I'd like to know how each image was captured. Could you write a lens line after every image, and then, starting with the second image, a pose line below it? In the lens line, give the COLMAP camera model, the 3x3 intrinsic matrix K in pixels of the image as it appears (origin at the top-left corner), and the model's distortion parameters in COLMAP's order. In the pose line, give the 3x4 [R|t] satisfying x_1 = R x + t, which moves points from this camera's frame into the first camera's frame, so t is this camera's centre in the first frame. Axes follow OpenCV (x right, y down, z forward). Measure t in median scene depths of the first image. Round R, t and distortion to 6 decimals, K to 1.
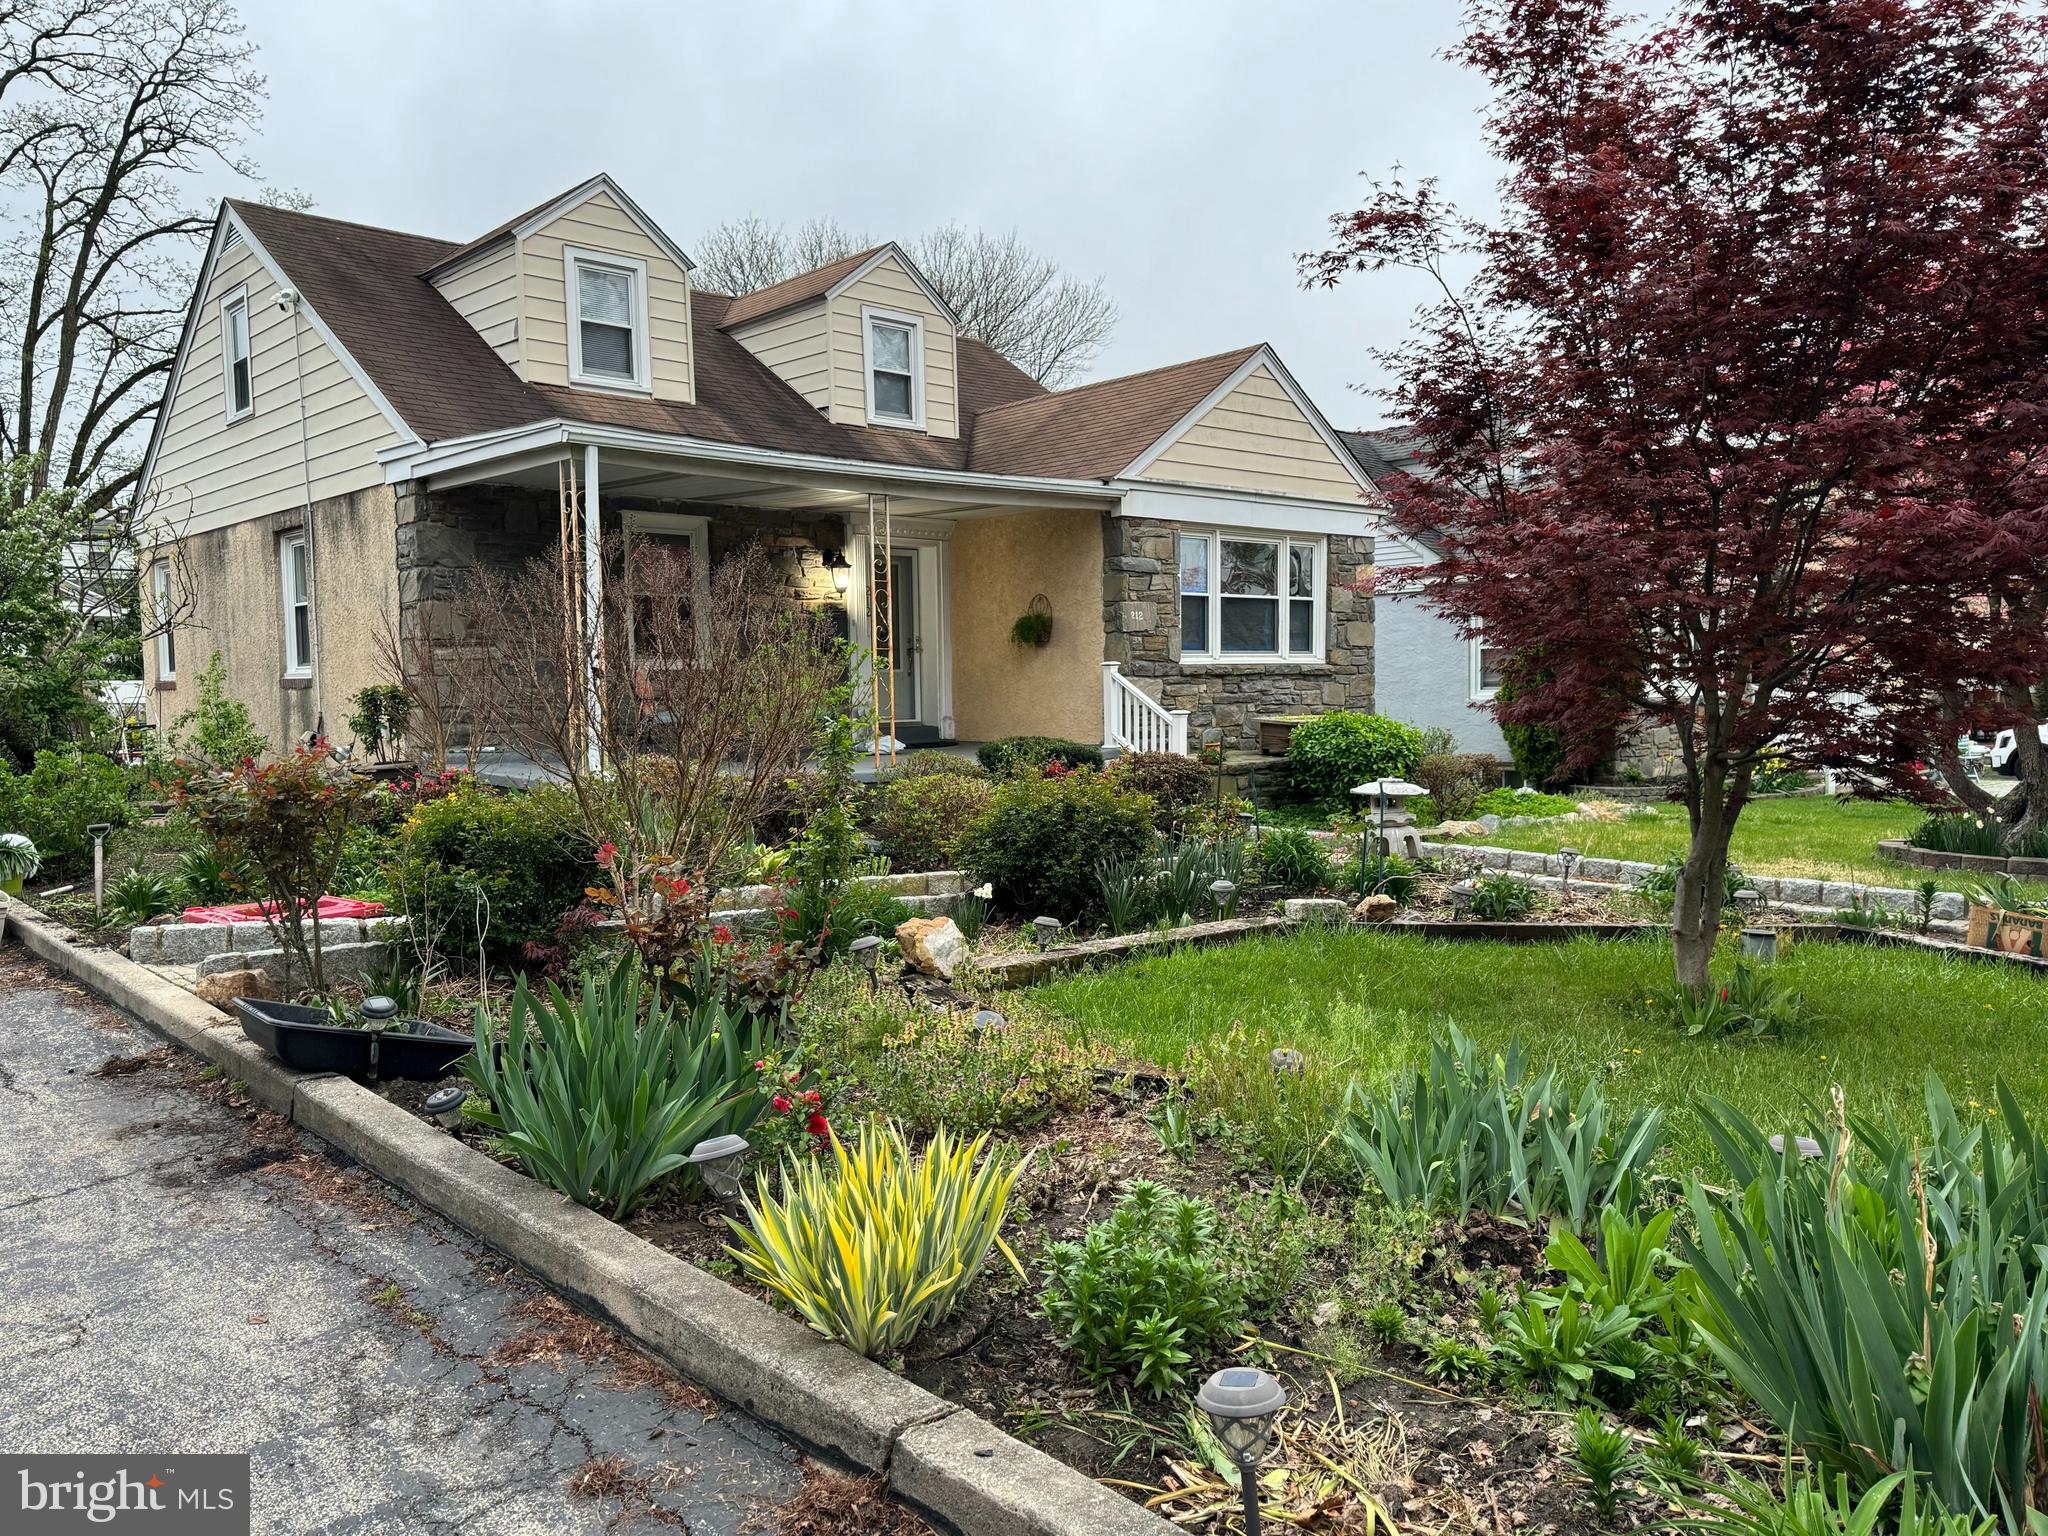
lens RADIAL K [[1521.1, 0, 1023.9], [0, 1521.1, 791.6], [0, 0, 1]] dist [0.143758, -0.281624]
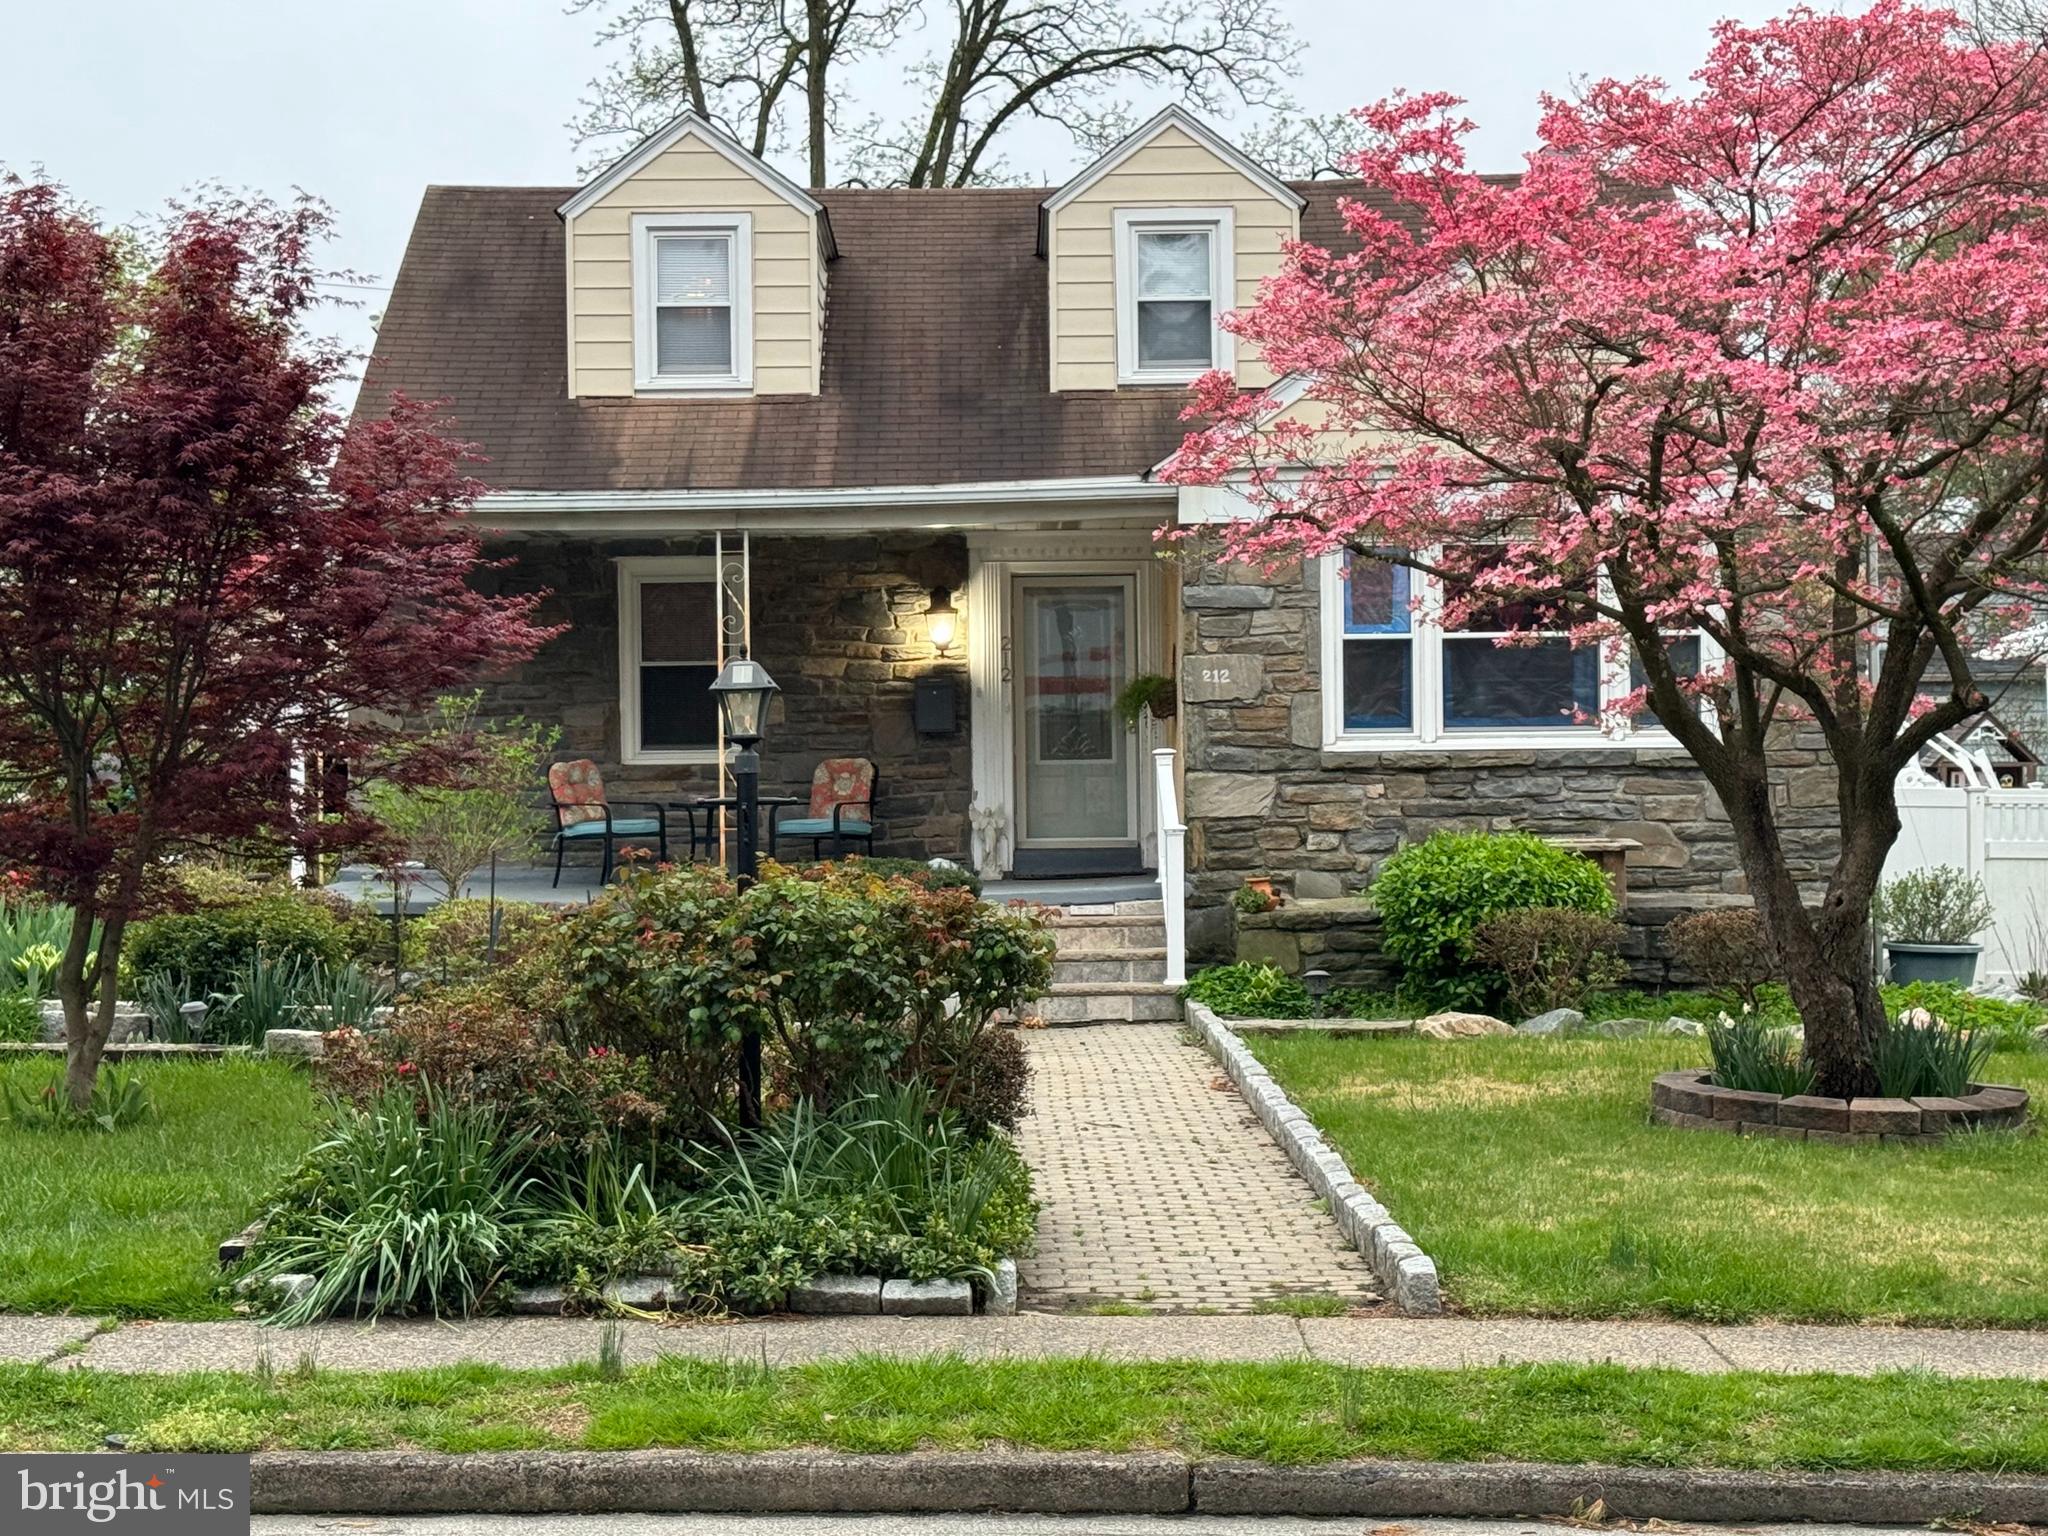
lens RADIAL K [[3495.0, 0, 1024.0], [0, 3495.0, 768.0], [0, 0, 1]] dist [0.103335, 0.050357]
pose [[0.731922, -0.002232, -0.681385, 0.977250], [-0.046389, 0.997511, -0.053097, 0.003544], [0.679808, 0.070471, 0.729997, -0.110843]]
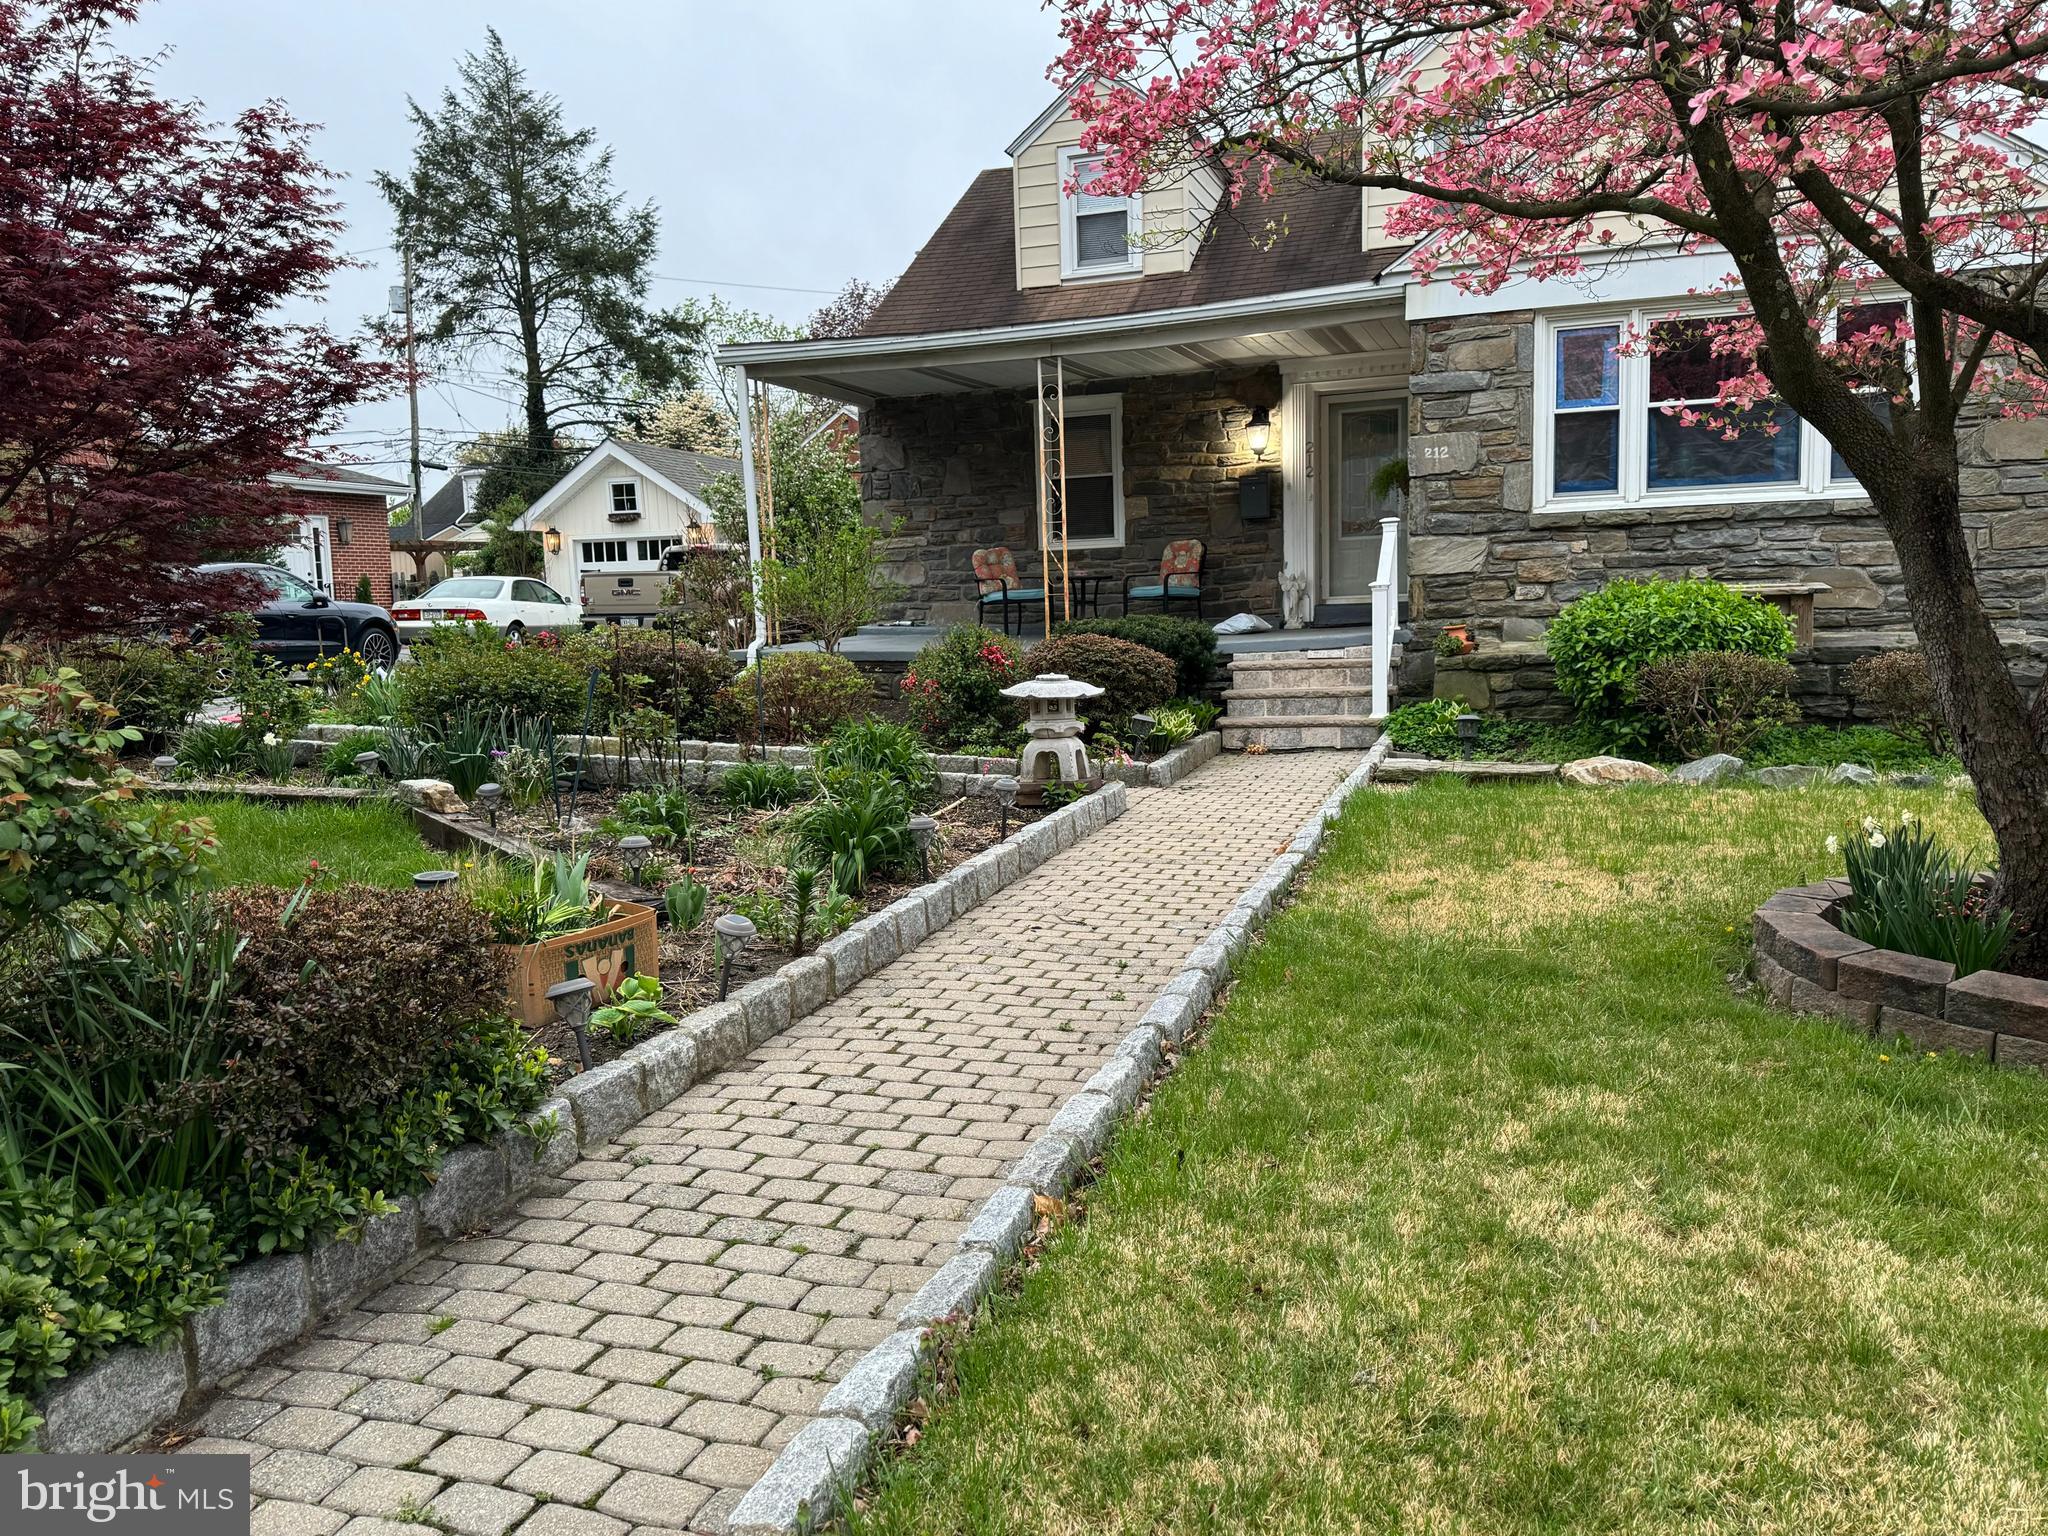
lens RADIAL K [[1521.1, 0, 1023.9], [0, 1521.1, 791.6], [0, 0, 1]] dist [0.143758, -0.281624]
pose [[0.465849, 0.107649, -0.878292, 0.641261], [-0.035931, 0.994055, 0.102779, -0.020128], [0.884135, -0.016322, 0.466947, 0.451968]]
